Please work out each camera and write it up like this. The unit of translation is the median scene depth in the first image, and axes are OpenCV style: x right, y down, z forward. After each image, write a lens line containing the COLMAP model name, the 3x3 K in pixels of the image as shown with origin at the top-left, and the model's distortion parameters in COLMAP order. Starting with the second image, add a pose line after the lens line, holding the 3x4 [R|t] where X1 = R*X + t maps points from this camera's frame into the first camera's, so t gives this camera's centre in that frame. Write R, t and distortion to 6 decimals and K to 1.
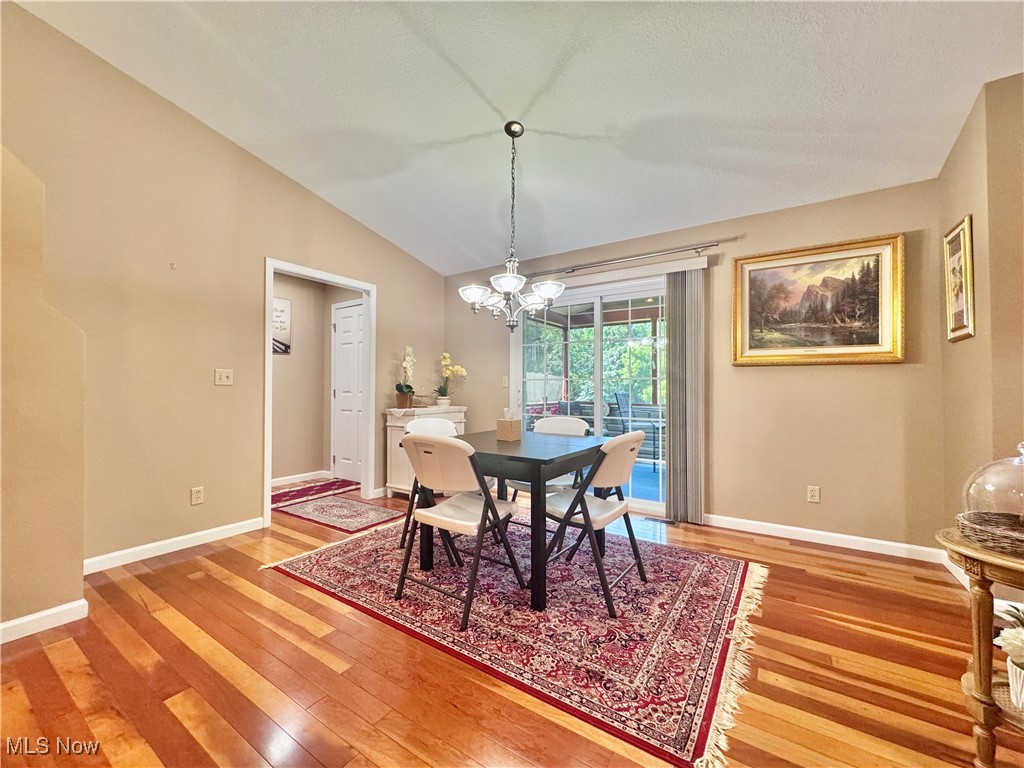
lens RADIAL K [[408.9, 0, 512.0], [0, 408.9, 384.0], [0, 0, 1]] dist [-0.003245, -0.000142]
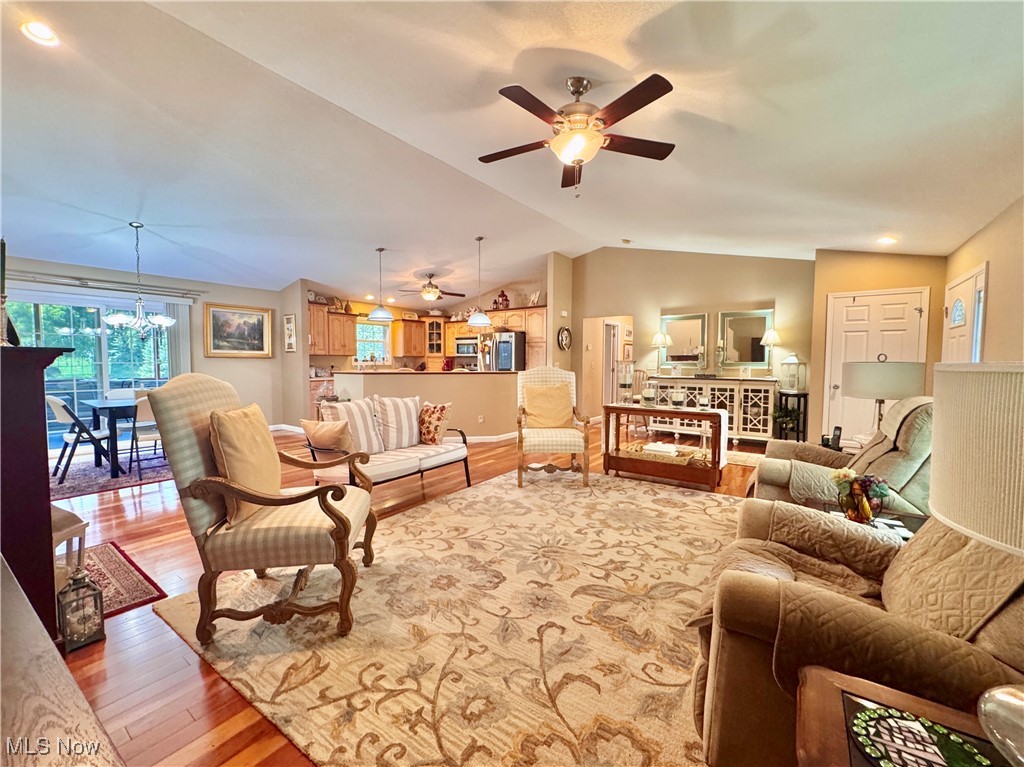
lens RADIAL K [[425.6, 0, 512.0], [0, 425.6, 383.5], [0, 0, 1]] dist [-0.001479, -0.000142]
pose [[0.040741, -0.057687, 0.997503, -1.694060], [-0.021020, 0.998062, 0.058577, -0.079726], [-0.998949, -0.023354, 0.039450, -0.665090]]
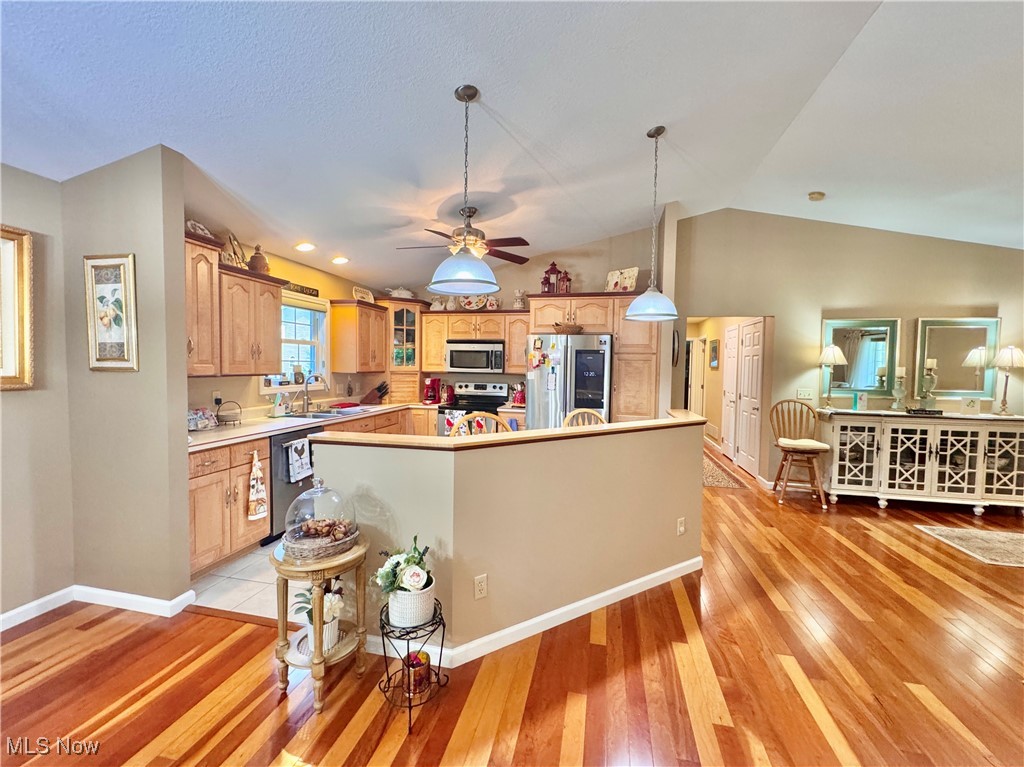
lens RADIAL K [[425.6, 0, 512.0], [0, 425.6, 383.5], [0, 0, 1]] dist [-0.001479, -0.000142]
pose [[-0.355852, -0.049913, 0.933208, -0.192036], [-0.032877, 0.998623, 0.040875, -0.126486], [-0.933964, -0.016136, -0.357004, 0.371909]]
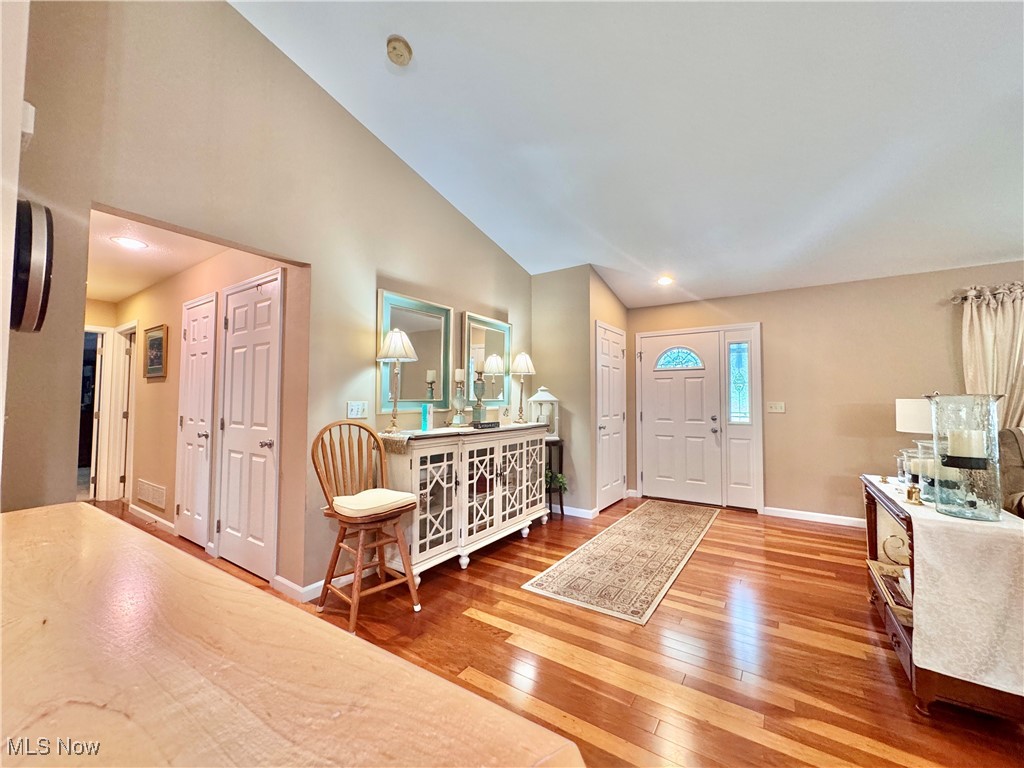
lens RADIAL K [[408.9, 0, 512.0], [0, 408.9, 384.0], [0, 0, 1]] dist [-0.003245, -0.000142]
pose [[-0.999860, -0.005837, 0.015664, 0.653151], [-0.006749, 0.998247, -0.058801, -0.056098], [-0.015293, -0.058898, -0.998147, -0.427634]]
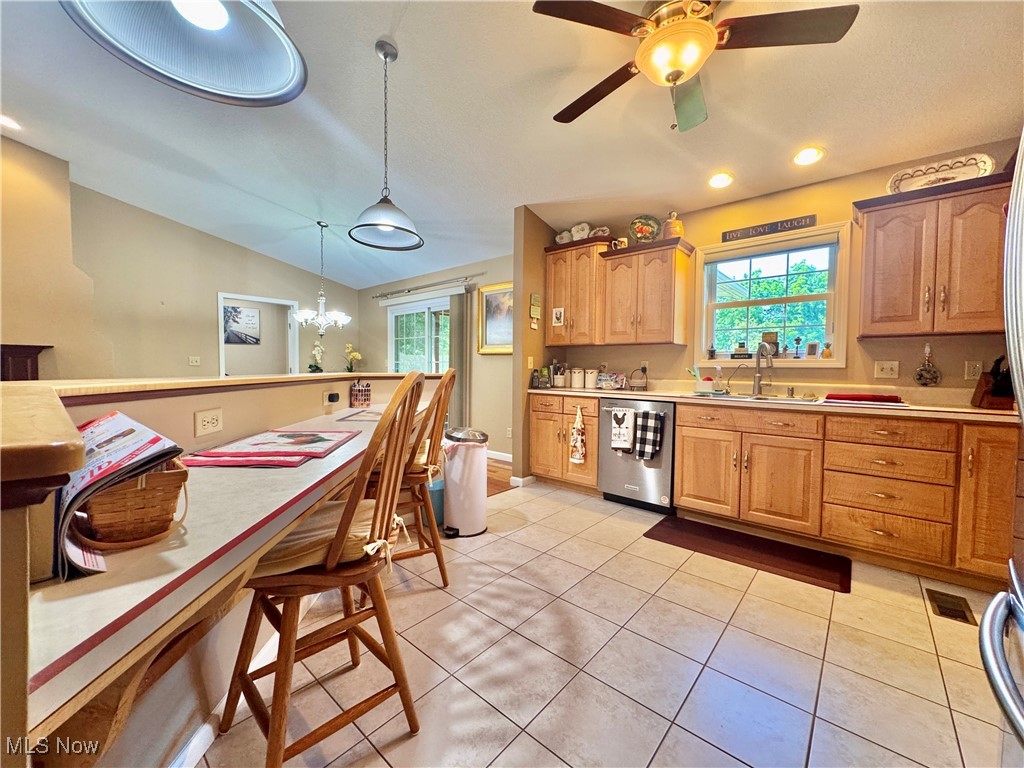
lens RADIAL K [[408.9, 0, 512.0], [0, 408.9, 384.0], [0, 0, 1]] dist [-0.003245, -0.000142]
pose [[0.990304, 0.010787, -0.138496, 1.025428], [-0.003046, 0.998427, 0.055978, -0.022817], [0.138882, -0.055013, 0.988780, -0.664320]]
